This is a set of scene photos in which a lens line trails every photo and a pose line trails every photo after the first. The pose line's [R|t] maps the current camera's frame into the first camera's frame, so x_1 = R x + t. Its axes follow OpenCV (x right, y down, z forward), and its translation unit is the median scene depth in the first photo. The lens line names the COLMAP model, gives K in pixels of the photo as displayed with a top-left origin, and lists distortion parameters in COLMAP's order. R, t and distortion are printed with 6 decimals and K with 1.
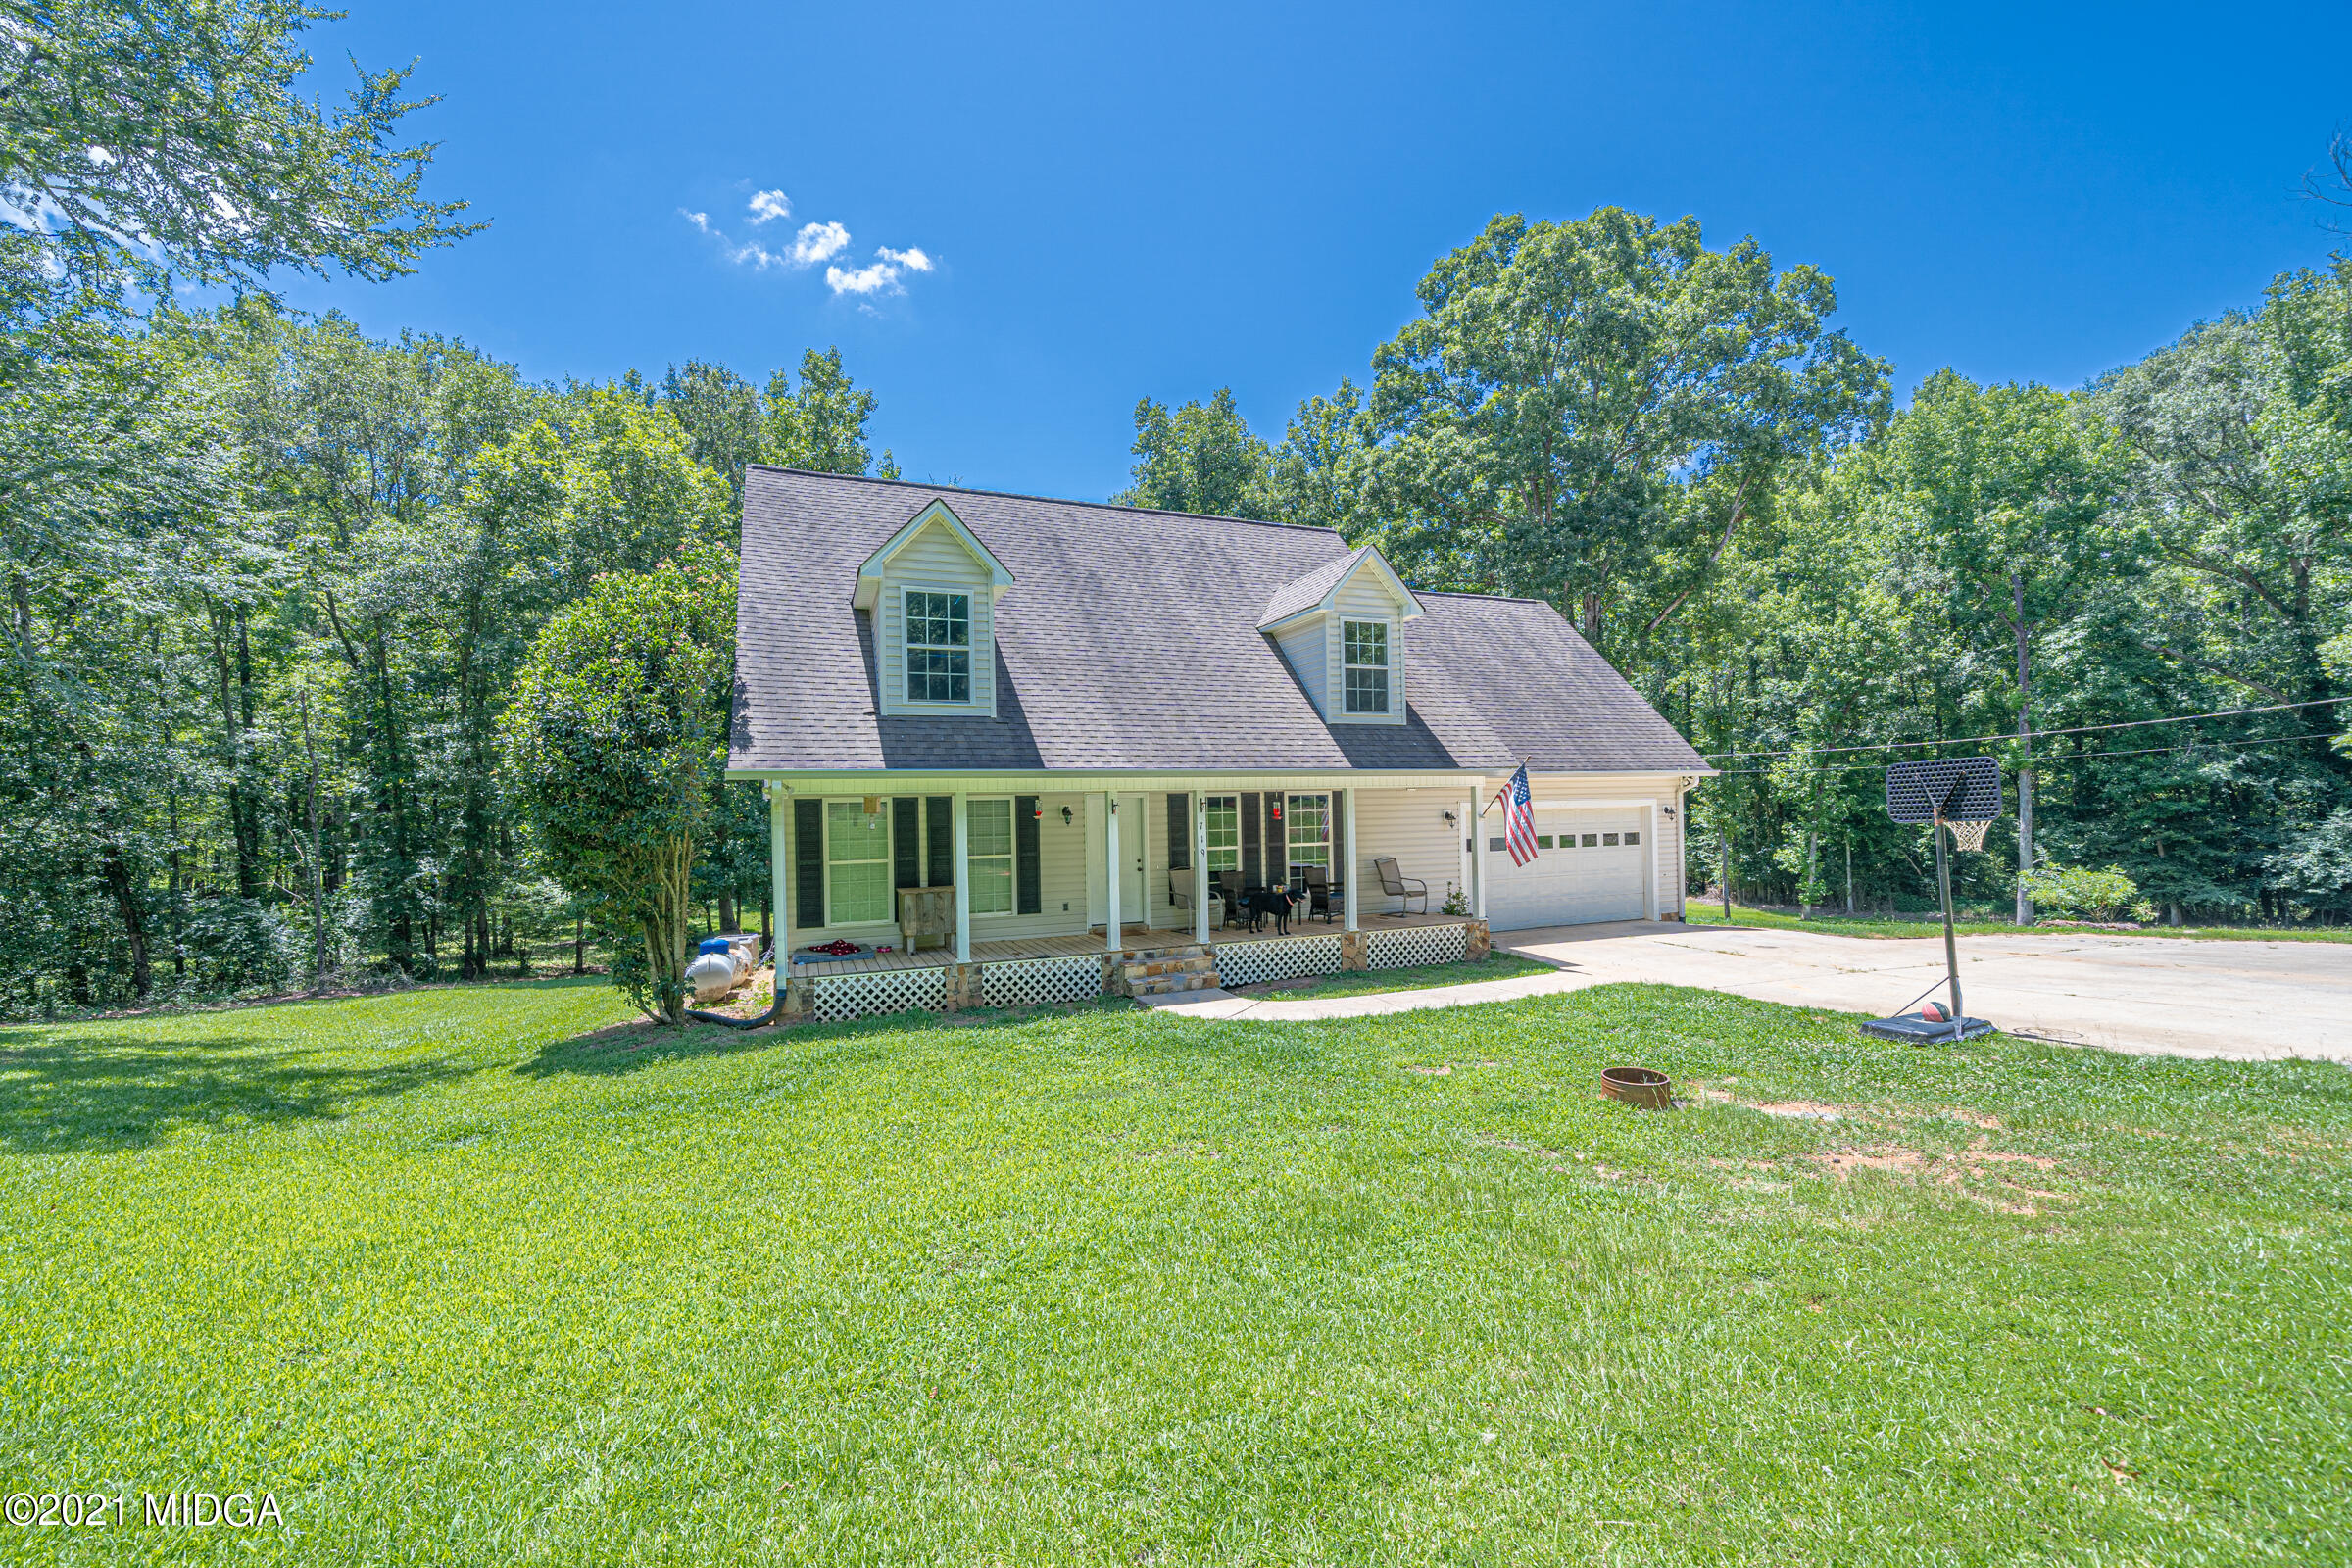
lens RADIAL K [[875.0, 0, 1104.1], [0, 875.0, 783.3], [0, 0, 1]] dist [-0.001009, 0.000028]
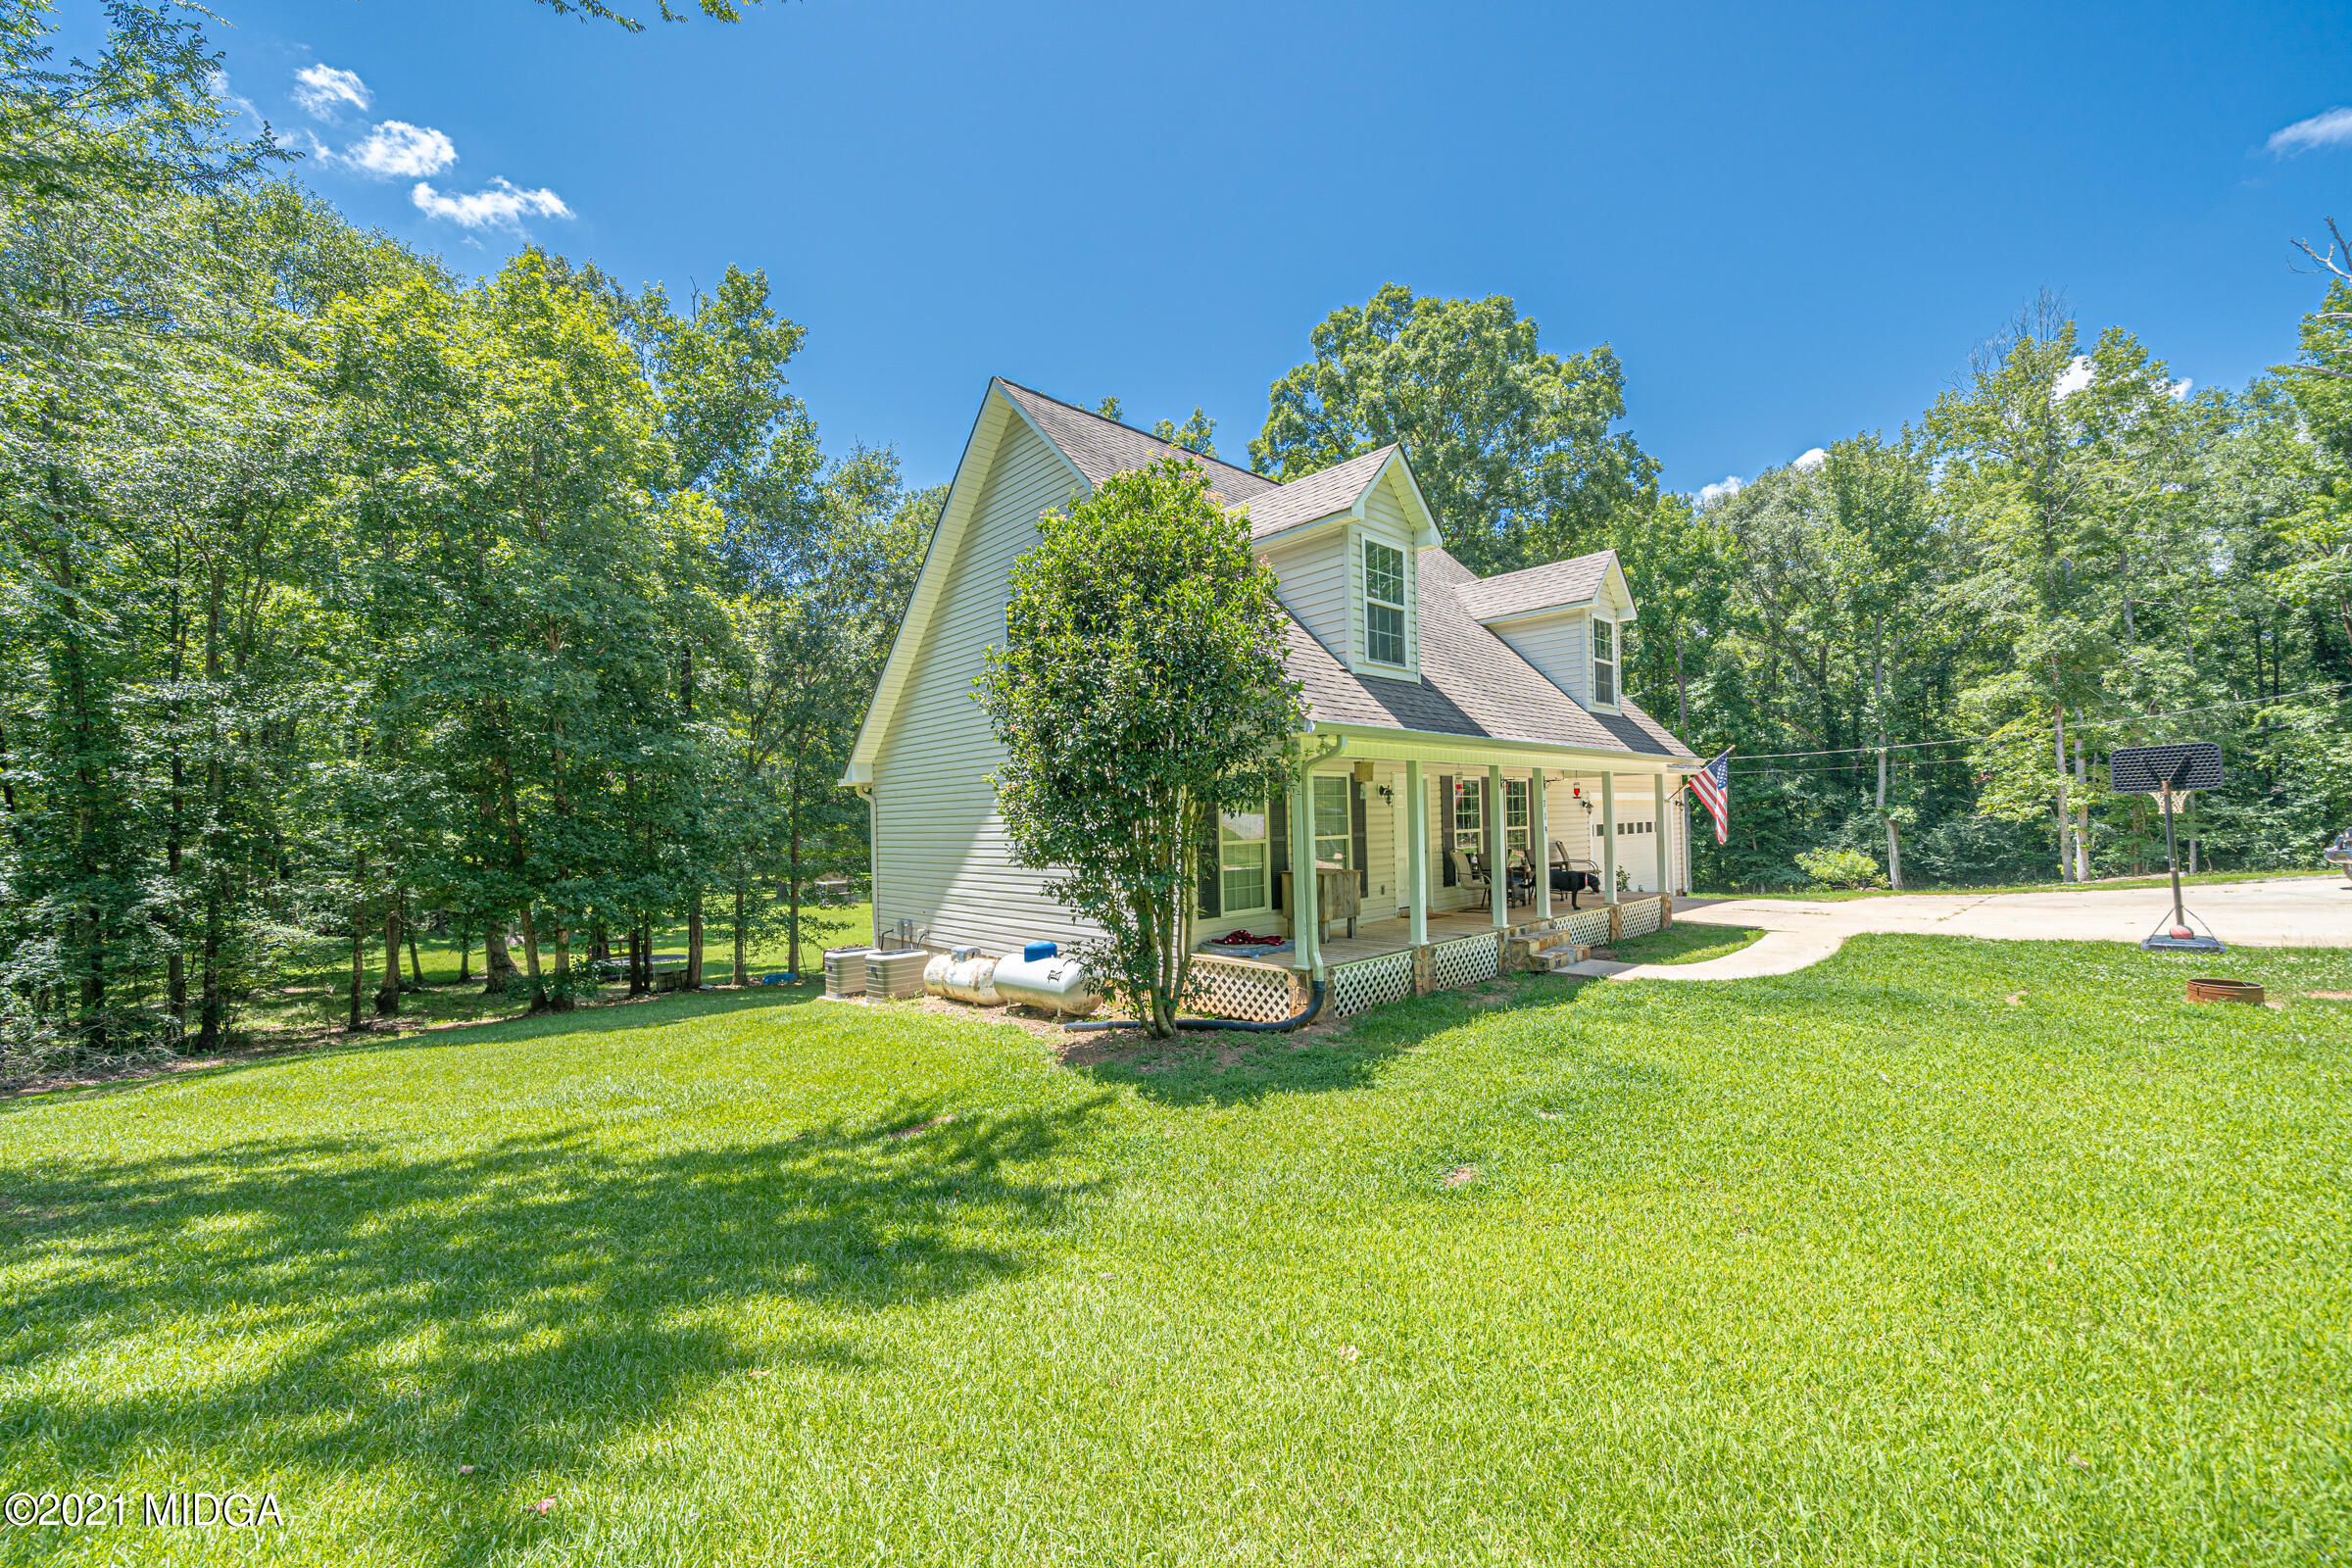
lens RADIAL K [[875.0, 0, 1115.5], [0, 875.0, 782.6], [0, 0, 1]] dist [-0.001009, 0.000028]
pose [[0.937341, 0.014897, 0.348094, -0.279776], [-0.007971, 0.999741, -0.021321, 0.019733], [-0.348321, 0.017211, 0.937217, 0.085732]]
